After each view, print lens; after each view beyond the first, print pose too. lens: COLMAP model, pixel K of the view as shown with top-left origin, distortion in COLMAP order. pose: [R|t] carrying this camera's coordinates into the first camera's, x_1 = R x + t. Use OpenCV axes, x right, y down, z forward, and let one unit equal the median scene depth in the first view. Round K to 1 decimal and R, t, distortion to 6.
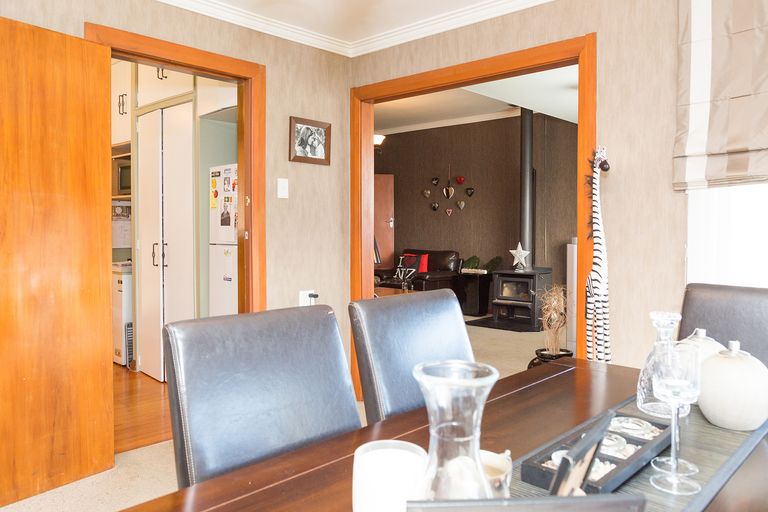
lens RADIAL K [[606.9, 0, 384.5], [0, 606.9, 252.3], [0, 0, 1]] dist [-0.003786, -0.000032]
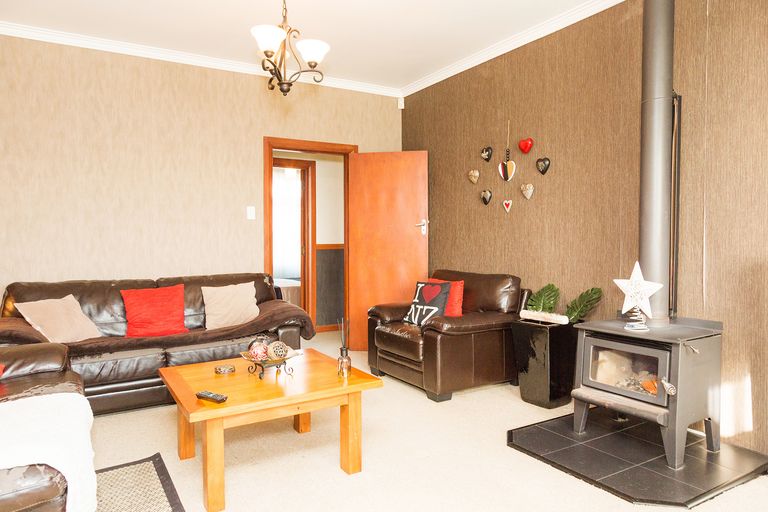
lens RADIAL K [[511.0, 0, 382.2], [0, 511.0, 263.5], [0, 0, 1]] dist [0.008183, 0.000148]
pose [[0.957246, 0.001213, -0.289272, 0.138249], [0.000885, 0.999974, 0.007121, -0.016357], [0.289273, -0.007072, 0.957220, 0.534982]]
